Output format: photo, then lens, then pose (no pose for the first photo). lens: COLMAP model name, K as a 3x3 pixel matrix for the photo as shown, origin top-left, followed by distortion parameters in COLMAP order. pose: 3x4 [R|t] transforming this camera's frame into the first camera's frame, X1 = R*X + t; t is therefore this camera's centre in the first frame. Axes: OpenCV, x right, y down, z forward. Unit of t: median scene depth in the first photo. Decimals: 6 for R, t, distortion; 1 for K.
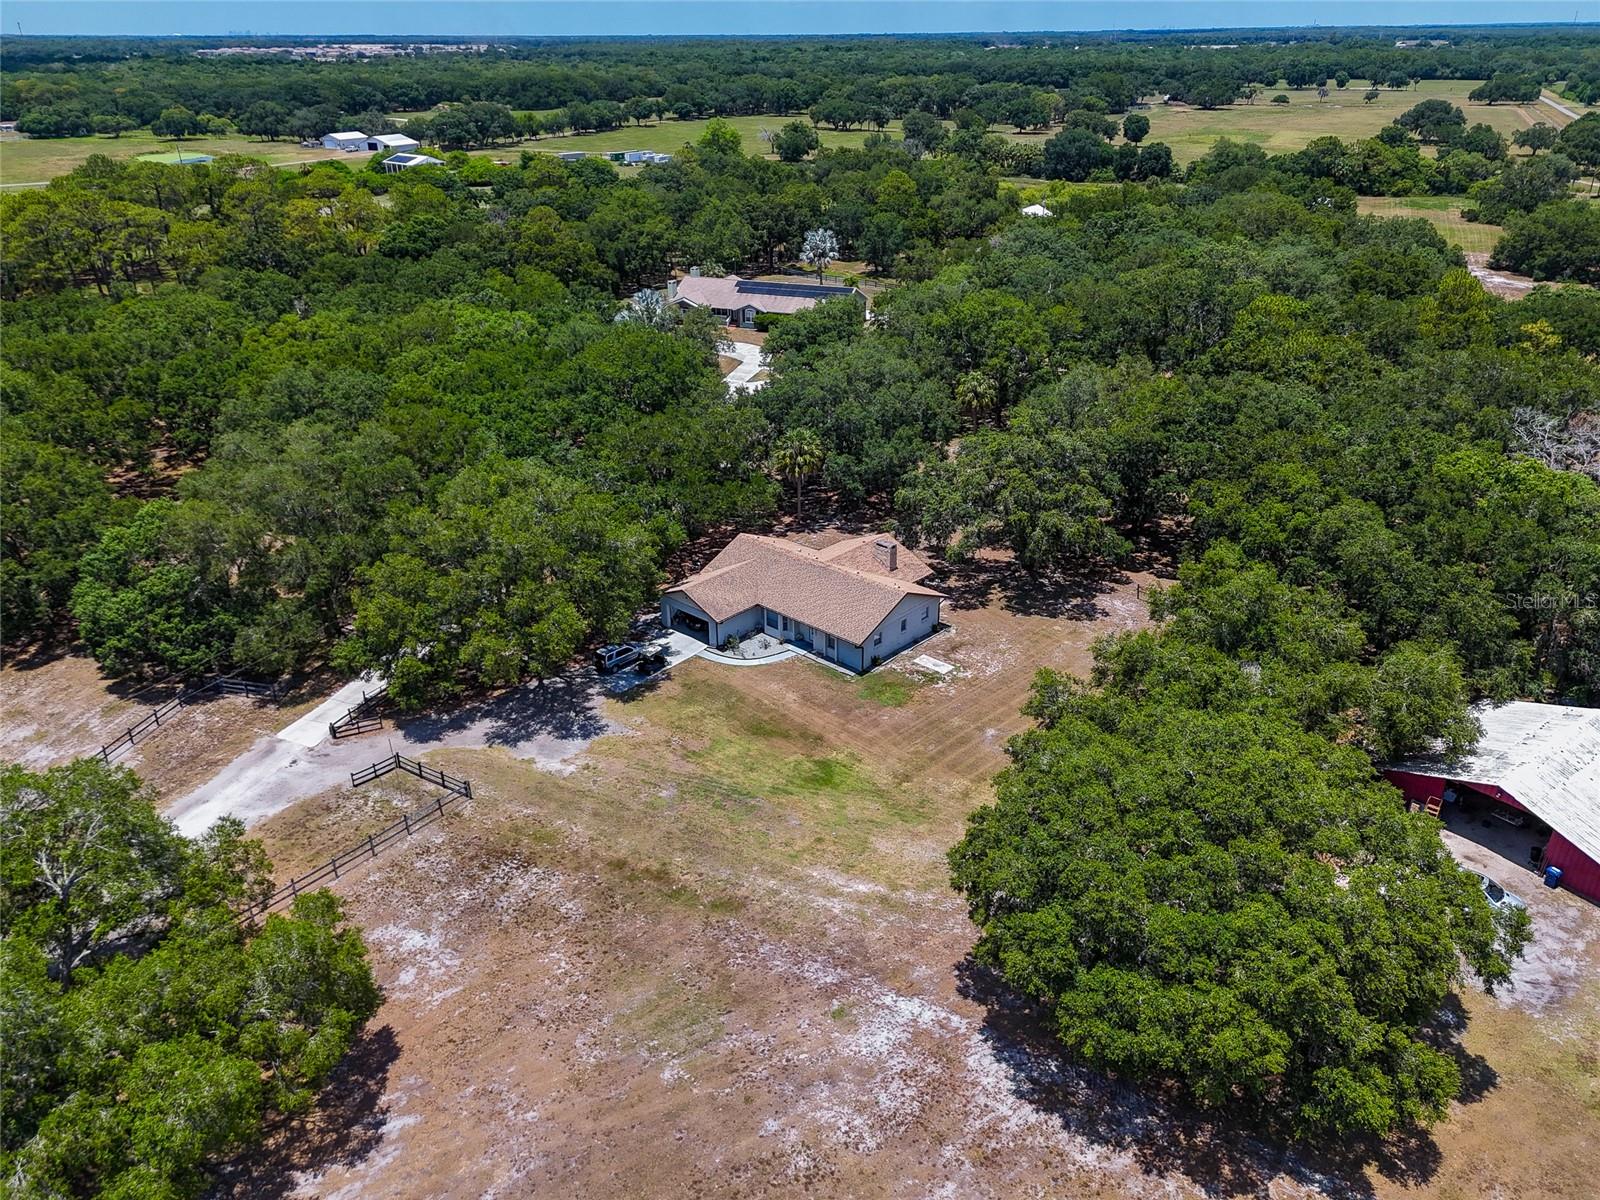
lens RADIAL K [[1186.3, 0, 800.0], [0, 1186.3, 600.0], [0, 0, 1]] dist [0.055886, -0.037360]
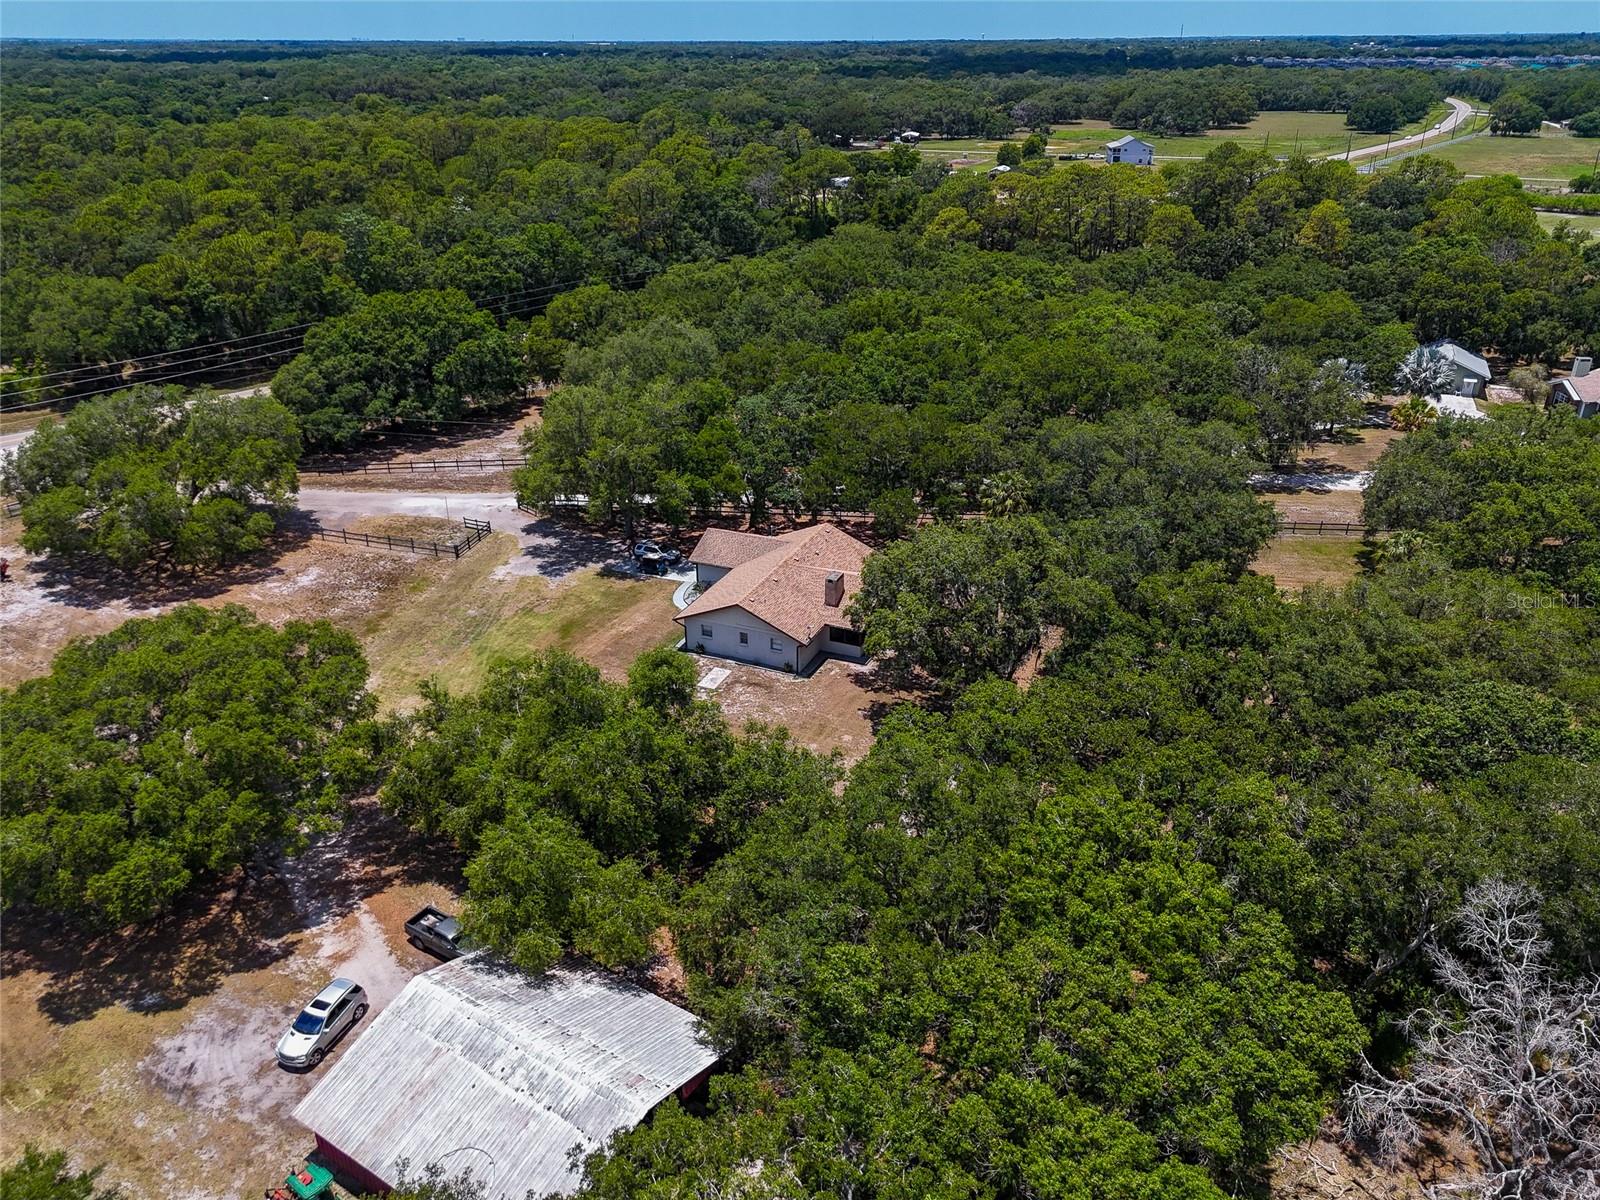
lens RADIAL K [[1186.3, 0, 800.0], [0, 1186.3, 600.0], [0, 0, 1]] dist [0.055886, -0.037360]
pose [[0.322834, 0.409406, -0.853326, 0.914184], [-0.407639, 0.873837, 0.265027, -0.281887], [0.854172, 0.262289, 0.448994, 0.581689]]
